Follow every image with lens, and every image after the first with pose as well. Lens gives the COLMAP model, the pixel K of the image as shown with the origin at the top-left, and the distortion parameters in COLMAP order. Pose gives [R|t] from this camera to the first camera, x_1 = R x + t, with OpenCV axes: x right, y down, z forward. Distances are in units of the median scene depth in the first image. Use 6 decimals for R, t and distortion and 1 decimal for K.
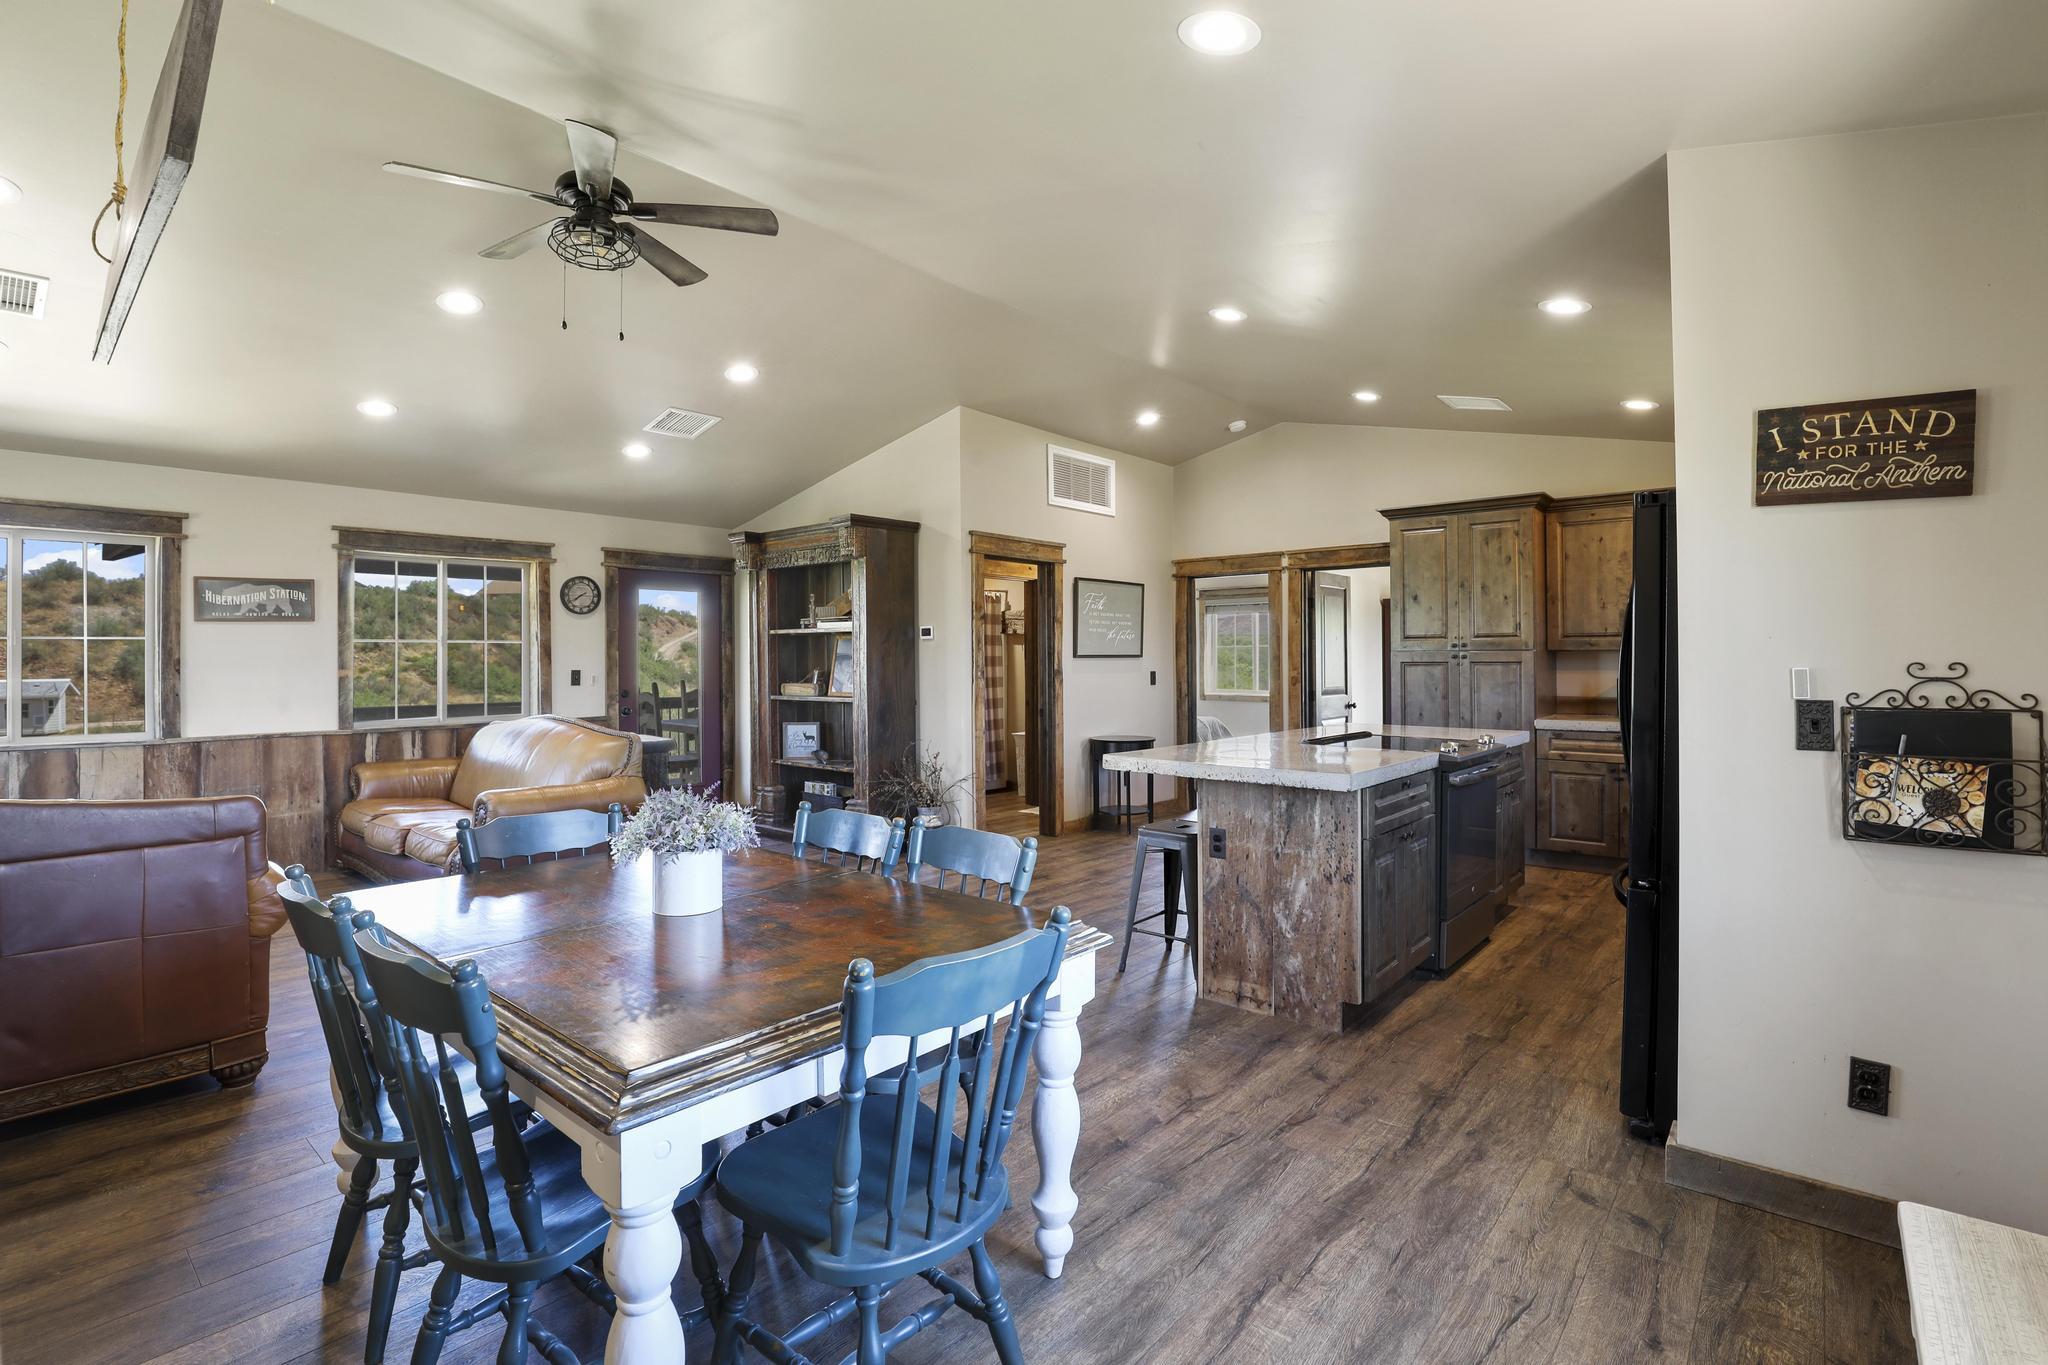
lens RADIAL K [[960.2, 0, 1011.6], [0, 960.2, 655.6], [0, 0, 1]] dist [-0.048033, 0.010892]
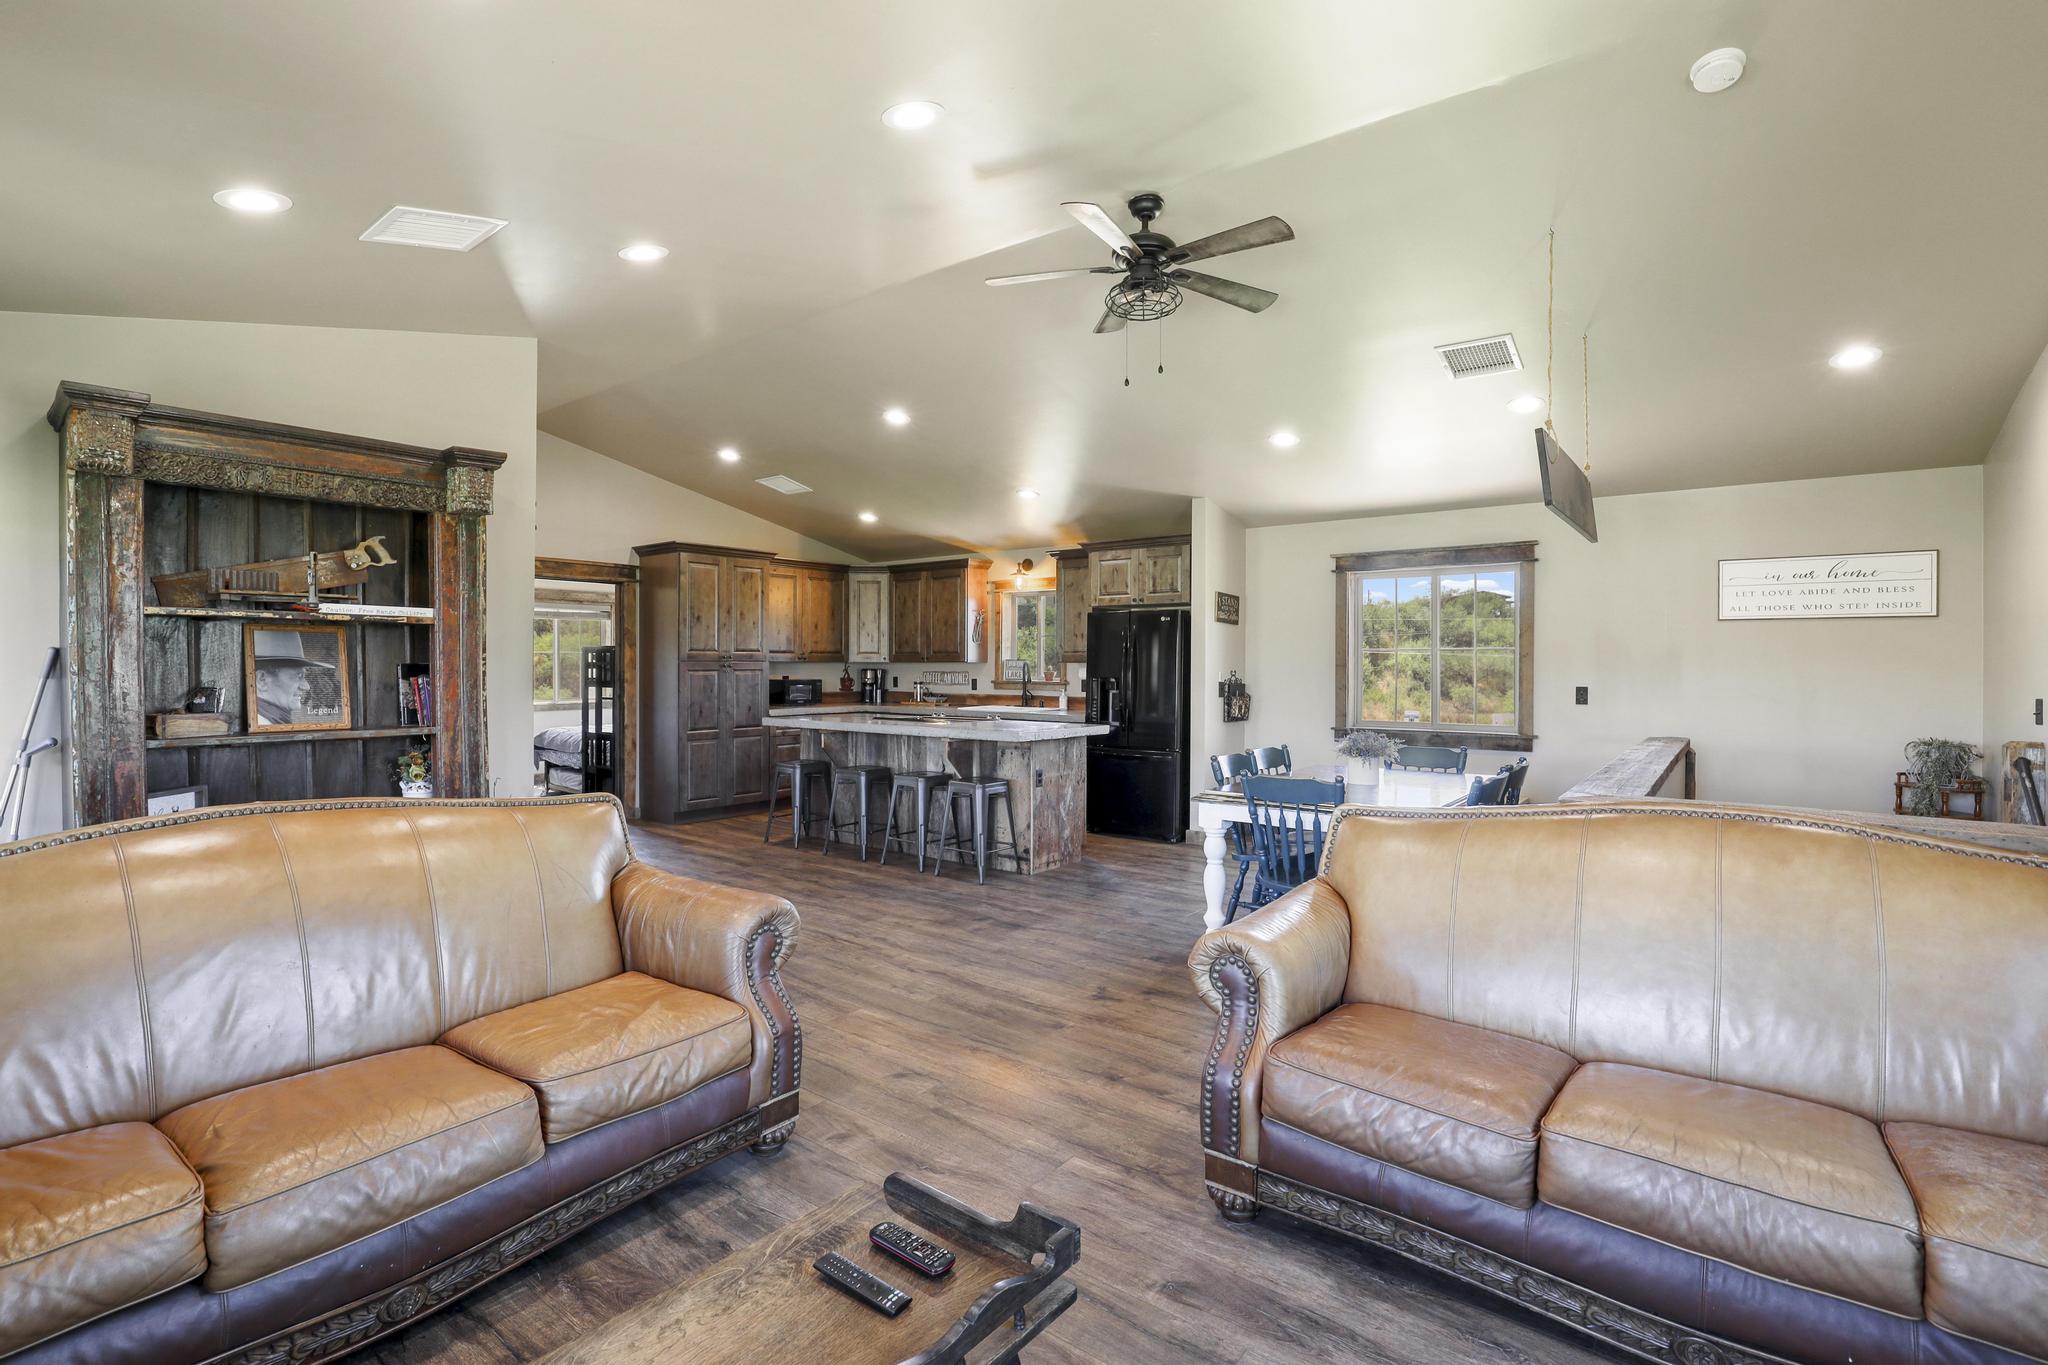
lens RADIAL K [[960.2, 0, 1030.2], [0, 960.2, 679.2], [0, 0, 1]] dist [-0.048033, 0.010892]
pose [[-0.050889, -0.009108, 0.998663, -0.936784], [-0.006901, 0.999938, 0.008768, 0.005992], [-0.998680, -0.006446, -0.050949, 0.692442]]
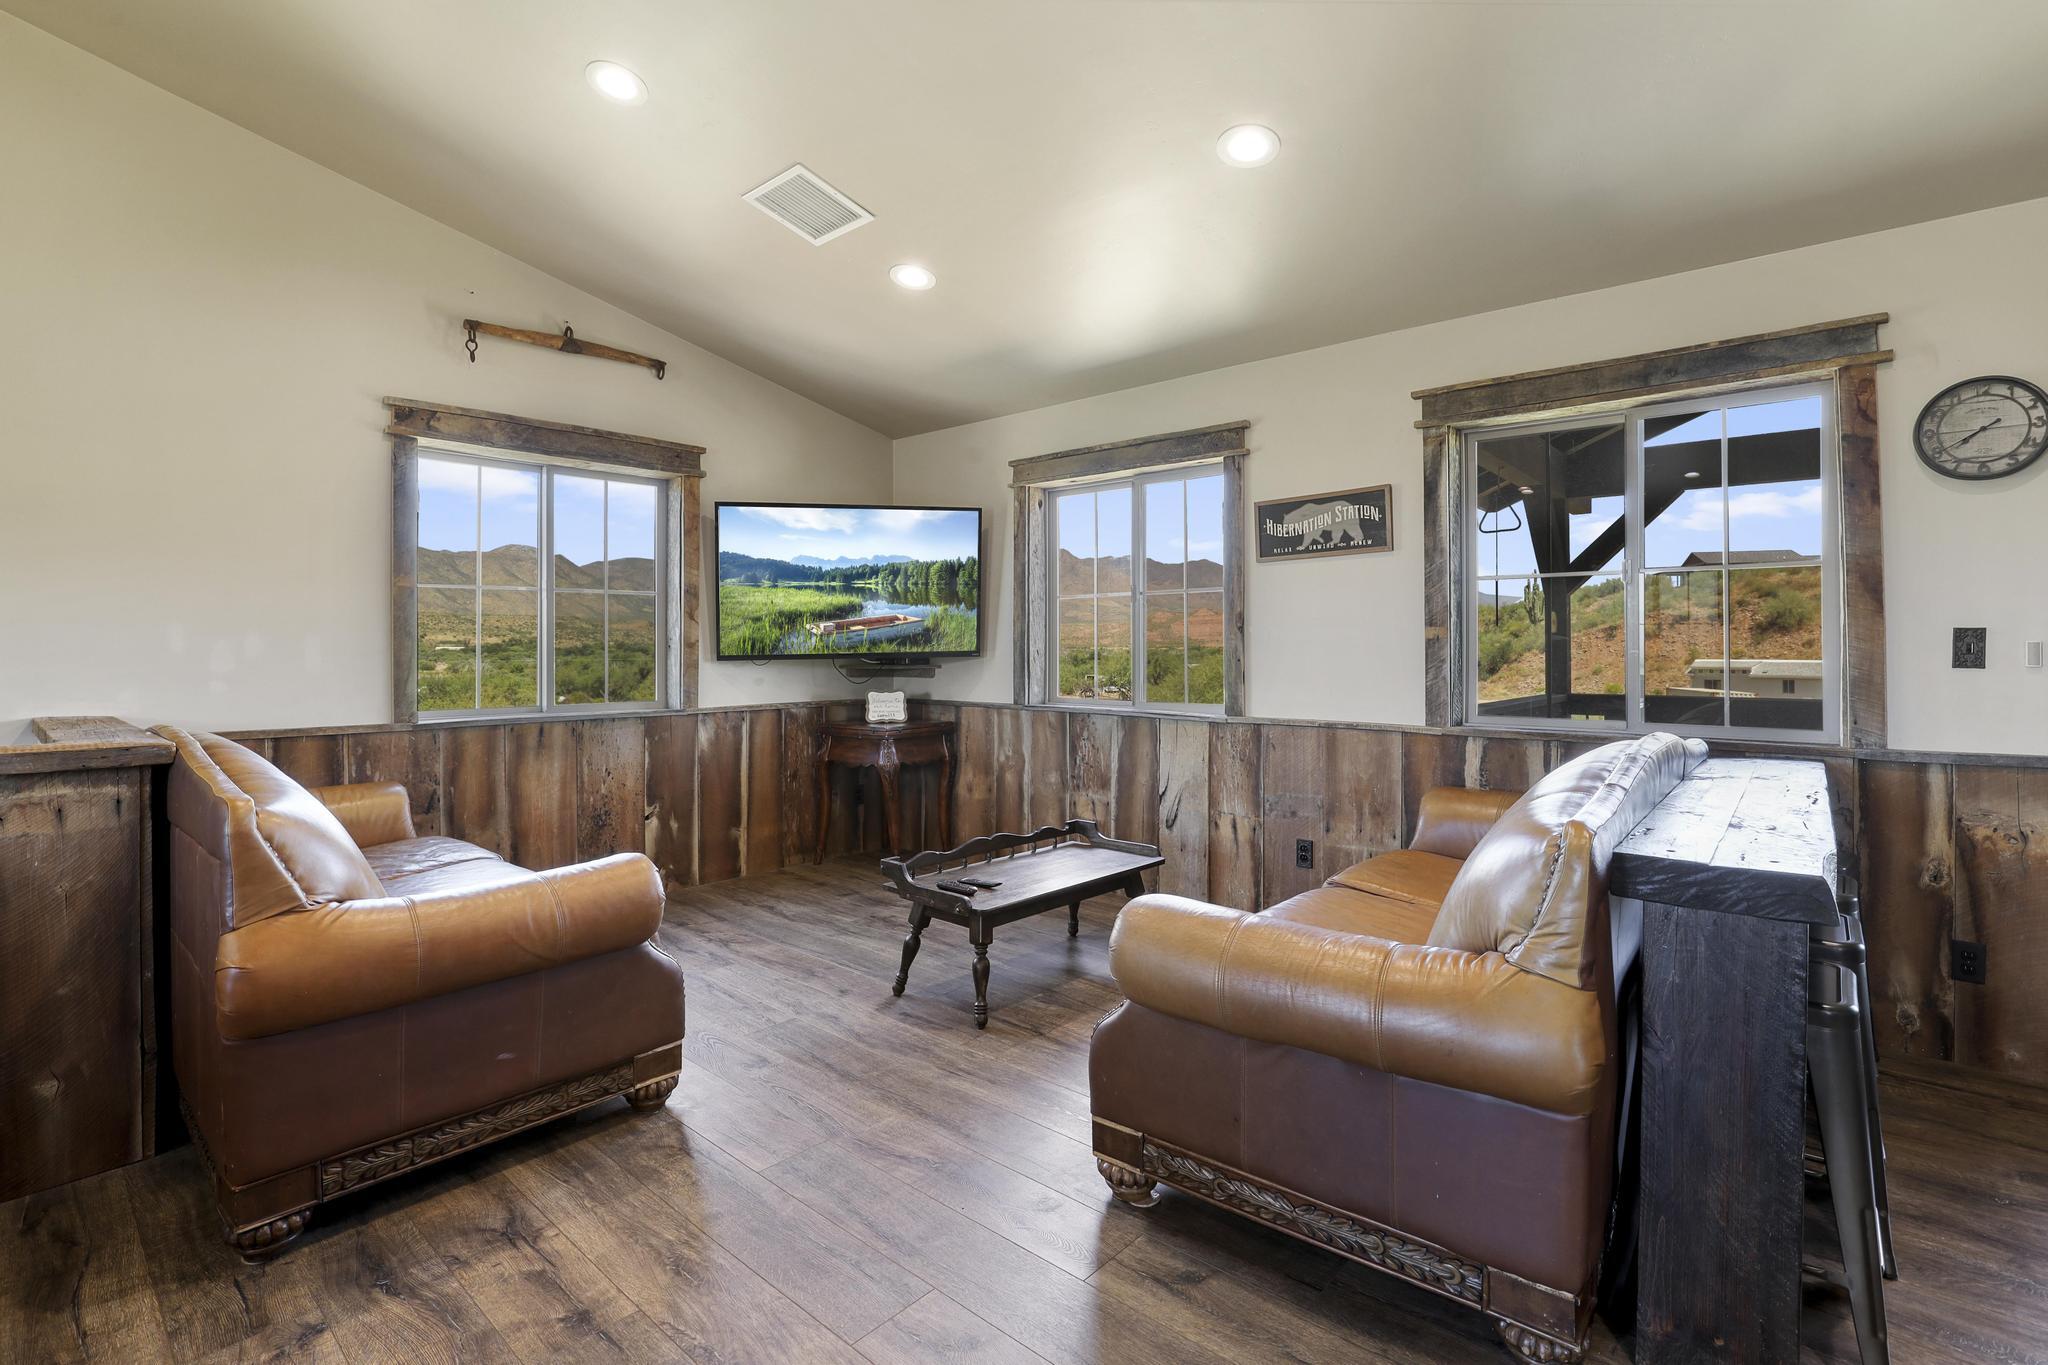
lens RADIAL K [[960.2, 0, 1032.0], [0, 960.2, 643.2], [0, 0, 1]] dist [-0.048033, 0.010892]
pose [[-0.002529, 0.002308, -0.999994, -0.102740], [0.006062, 0.999979, 0.002293, 0.023560], [0.999978, -0.006056, -0.002543, 0.769922]]
